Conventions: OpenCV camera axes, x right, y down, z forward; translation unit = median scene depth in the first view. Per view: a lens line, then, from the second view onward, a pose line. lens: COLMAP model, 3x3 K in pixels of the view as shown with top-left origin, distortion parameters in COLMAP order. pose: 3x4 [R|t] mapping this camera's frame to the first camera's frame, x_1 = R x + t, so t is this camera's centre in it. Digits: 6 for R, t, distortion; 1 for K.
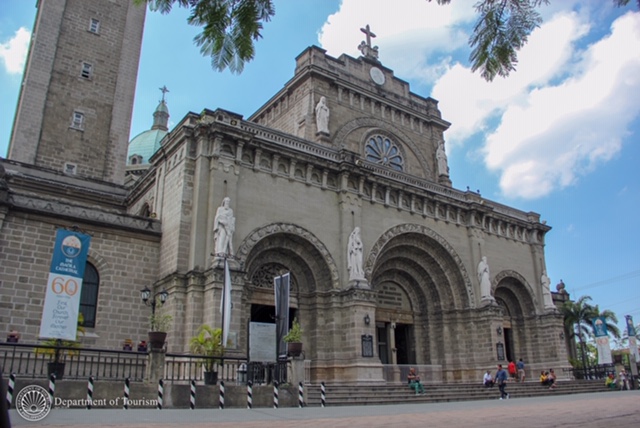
lens RADIAL K [[517.8, 0, 319.9], [0, 517.8, 212.2], [0, 0, 1]] dist [-0.086420, 0.005070]
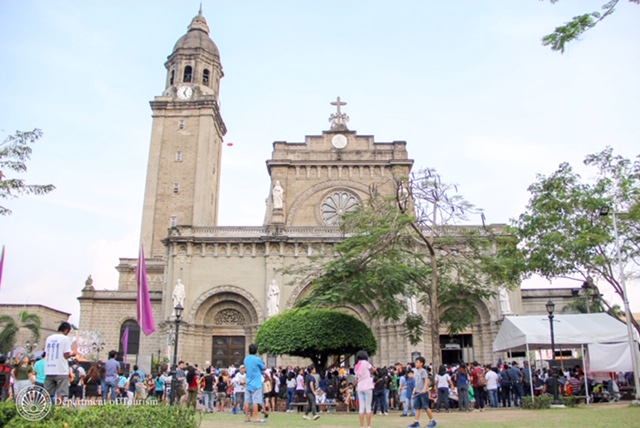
lens RADIAL K [[517.8, 0, 319.0], [0, 517.8, 216.4], [0, 0, 1]] dist [-0.086420, 0.005070]
pose [[0.807133, -0.167328, -0.566161, 0.826205], [0.192349, 0.981200, -0.015774, -0.079156], [0.558156, -0.096168, 0.824144, -0.104980]]
